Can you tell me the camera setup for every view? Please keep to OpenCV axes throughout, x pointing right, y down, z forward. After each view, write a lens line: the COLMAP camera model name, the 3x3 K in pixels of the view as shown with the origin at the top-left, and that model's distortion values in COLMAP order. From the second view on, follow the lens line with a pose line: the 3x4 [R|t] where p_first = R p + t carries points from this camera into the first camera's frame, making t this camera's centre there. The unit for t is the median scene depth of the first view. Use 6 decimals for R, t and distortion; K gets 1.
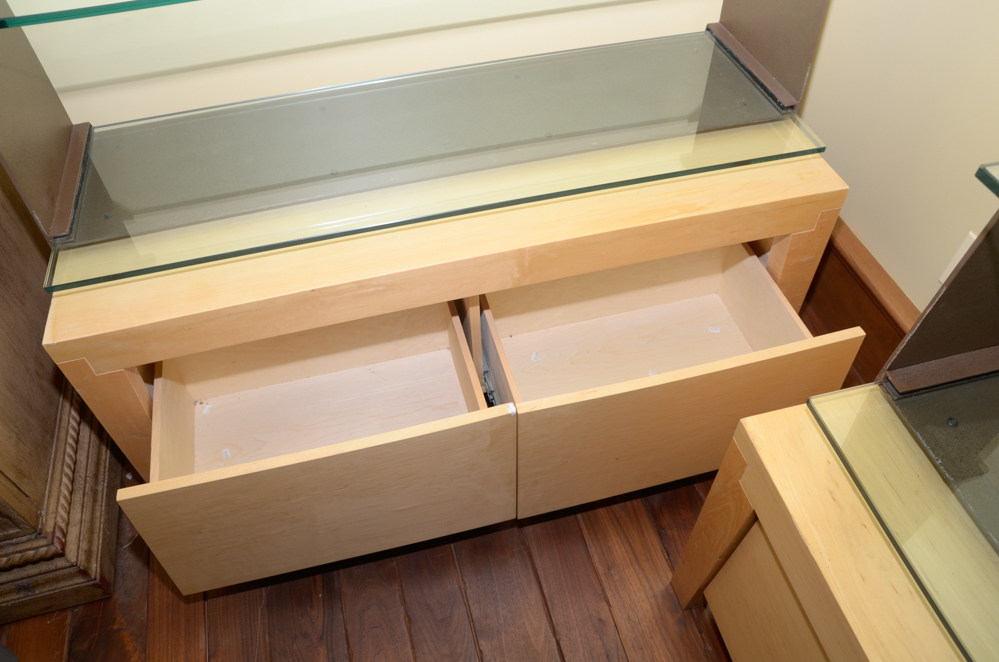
lens RADIAL K [[758.1, 0, 484.5], [0, 758.1, 328.9], [0, 0, 1]] dist [-0.131623, 0.146589]
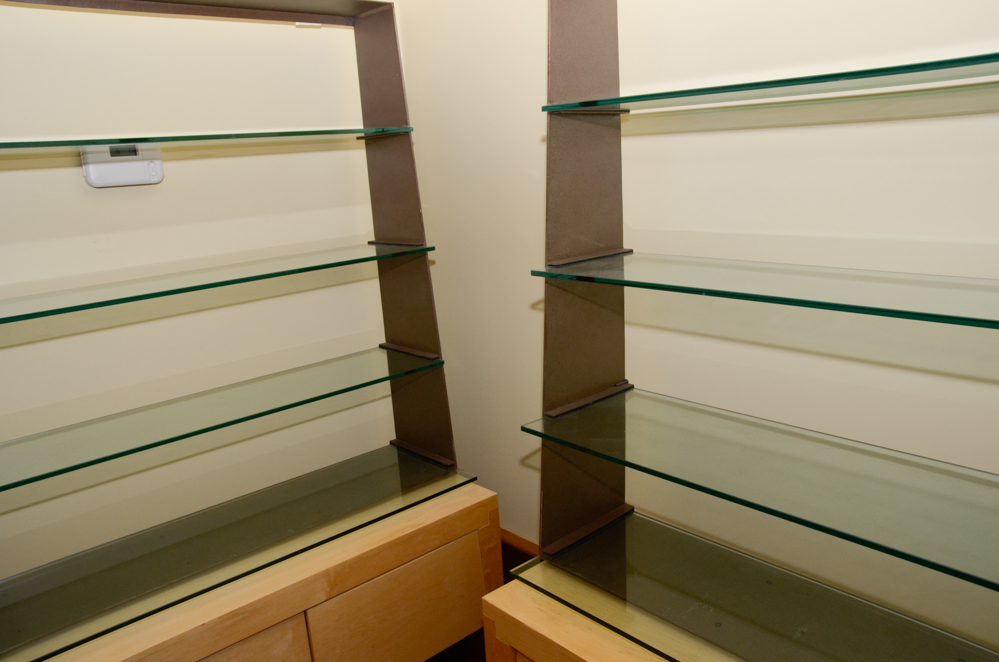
lens RADIAL K [[758.1, 0, 484.5], [0, 758.1, 328.9], [0, 0, 1]] dist [-0.131623, 0.146589]
pose [[0.885866, -0.134942, 0.443884, -0.273690], [0.376672, 0.767757, -0.518331, 0.424376], [-0.270850, 0.626370, 0.730959, -0.542627]]
